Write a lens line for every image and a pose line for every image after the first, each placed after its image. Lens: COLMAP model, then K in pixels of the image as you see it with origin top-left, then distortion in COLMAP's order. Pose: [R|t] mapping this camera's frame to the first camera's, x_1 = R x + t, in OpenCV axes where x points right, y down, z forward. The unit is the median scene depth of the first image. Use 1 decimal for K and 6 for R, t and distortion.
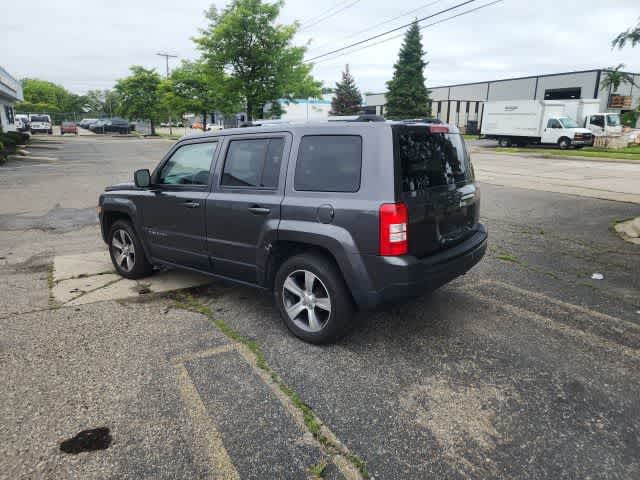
lens RADIAL K [[426.7, 0, 319.3], [0, 426.7, 233.9], [0, 0, 1]] dist [0.075458, -0.065514]
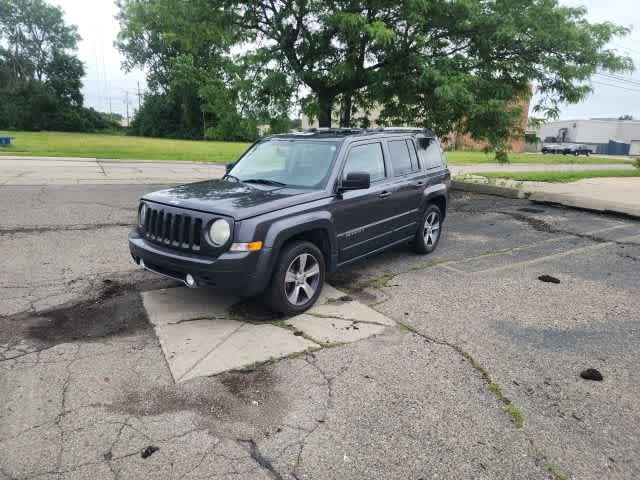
lens RADIAL K [[426.7, 0, 322.0], [0, 426.7, 238.7], [0, 0, 1]] dist [0.075458, -0.065514]
pose [[0.005053, -0.226138, 0.974082, -1.322421], [0.203187, 0.954006, 0.220424, -0.220553], [-0.979127, 0.196807, 0.050769, 0.991849]]
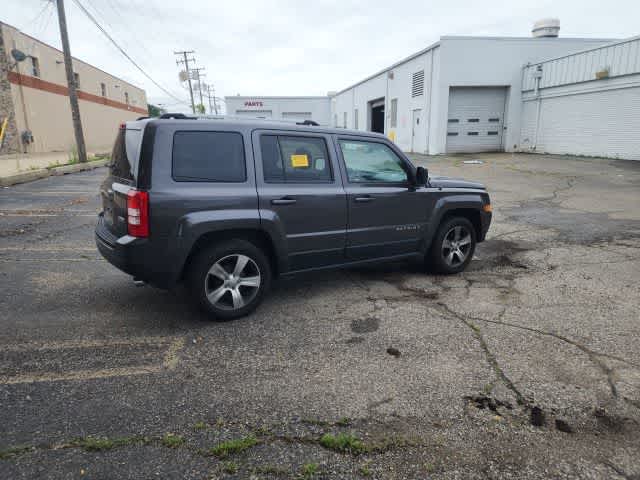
lens RADIAL K [[426.7, 0, 317.0], [0, 426.7, 233.8], [0, 0, 1]] dist [0.075458, -0.065514]
pose [[-0.343928, 0.212250, -0.914693, 0.876149], [-0.212171, 0.931359, 0.295894, -0.307963], [0.914711, 0.295838, -0.275287, 1.352816]]
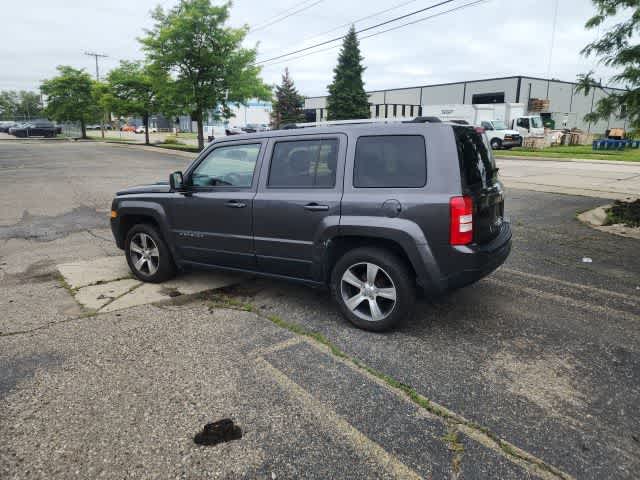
lens RADIAL K [[426.7, 0, 312.1], [0, 426.7, 228.6], [0, 0, 1]] dist [0.075458, -0.065514]
pose [[0.991385, -0.033093, 0.126731, -0.214125], [0.035225, 0.999273, -0.014618, 0.008067], [-0.126155, 0.018956, 0.991829, -0.026583]]
